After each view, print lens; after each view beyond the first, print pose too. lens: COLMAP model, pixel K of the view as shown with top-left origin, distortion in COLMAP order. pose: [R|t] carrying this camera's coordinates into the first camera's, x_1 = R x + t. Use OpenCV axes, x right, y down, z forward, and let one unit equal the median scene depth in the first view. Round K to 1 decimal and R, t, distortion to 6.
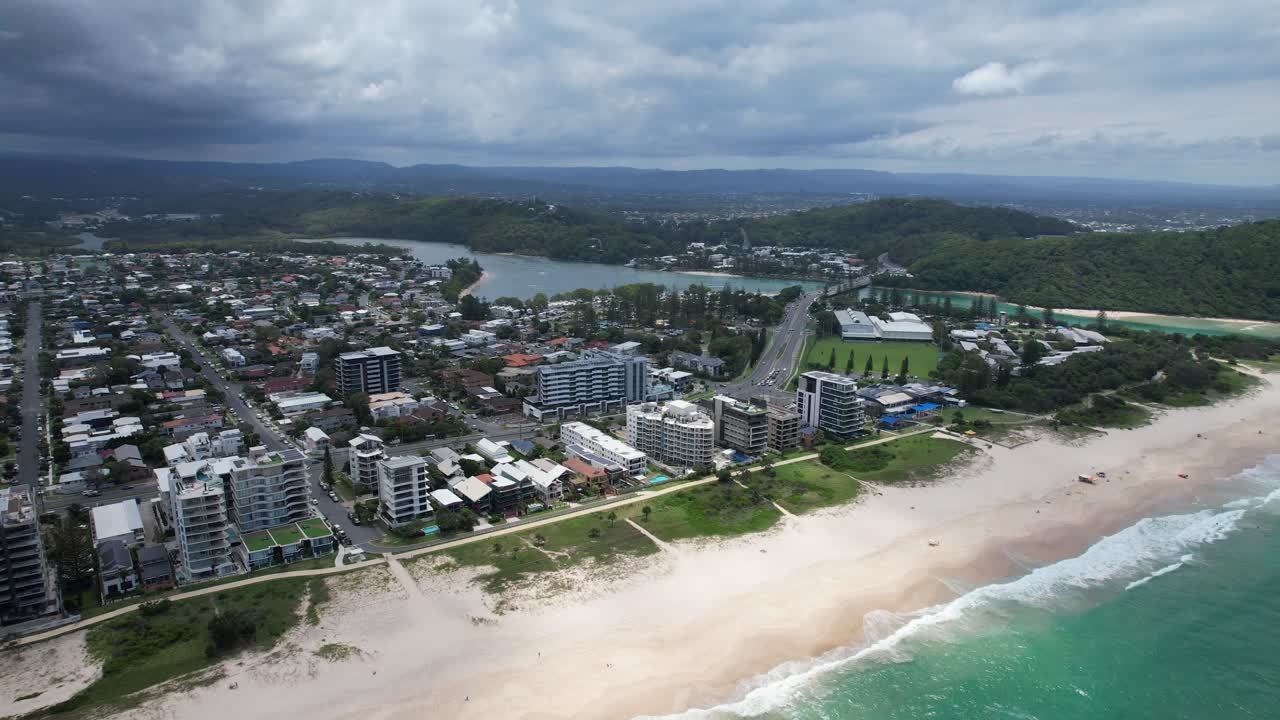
lens RADIAL K [[819.3, 0, 666.2], [0, 819.3, 362.1], [0, 0, 1]] dist [-0.071787, 0.059062]
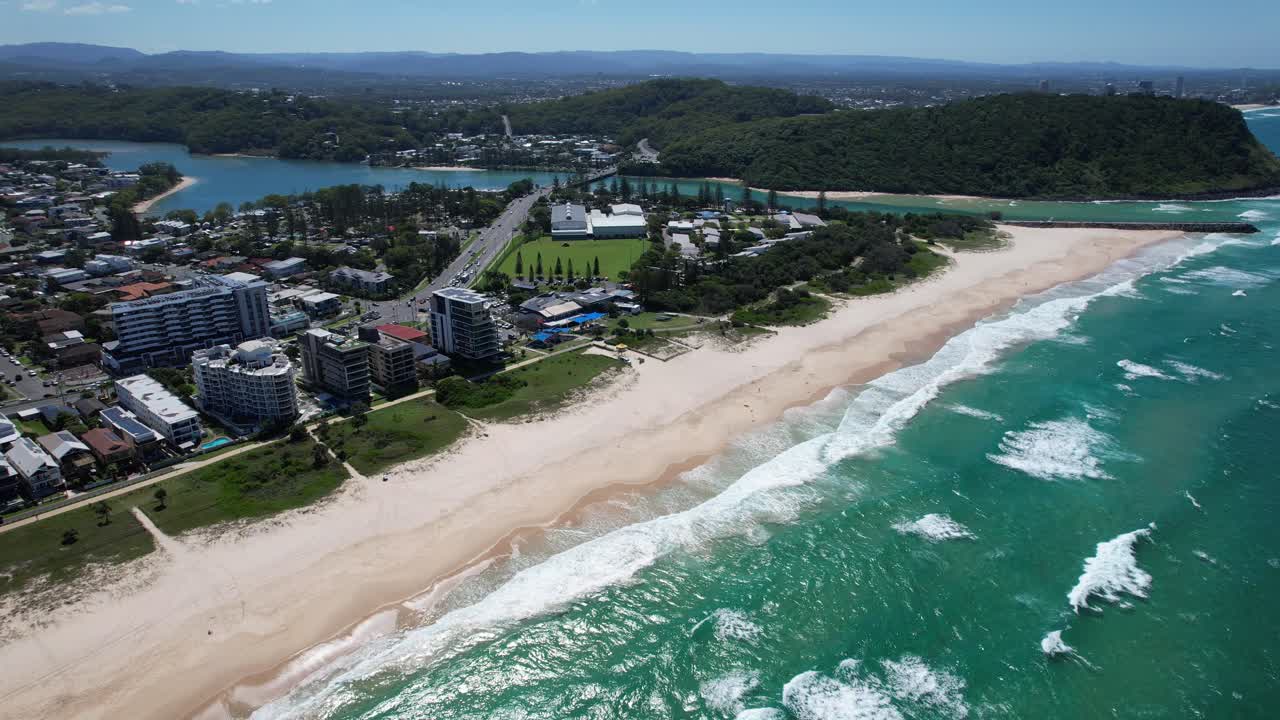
lens RADIAL K [[819.3, 0, 666.2], [0, 819.3, 362.1], [0, 0, 1]] dist [-0.071787, 0.059062]
pose [[0.972696, -0.089039, 0.214323, 0.153661], [0.059651, 0.988369, 0.139889, -0.012961], [-0.224286, -0.123285, 0.966694, 0.078226]]
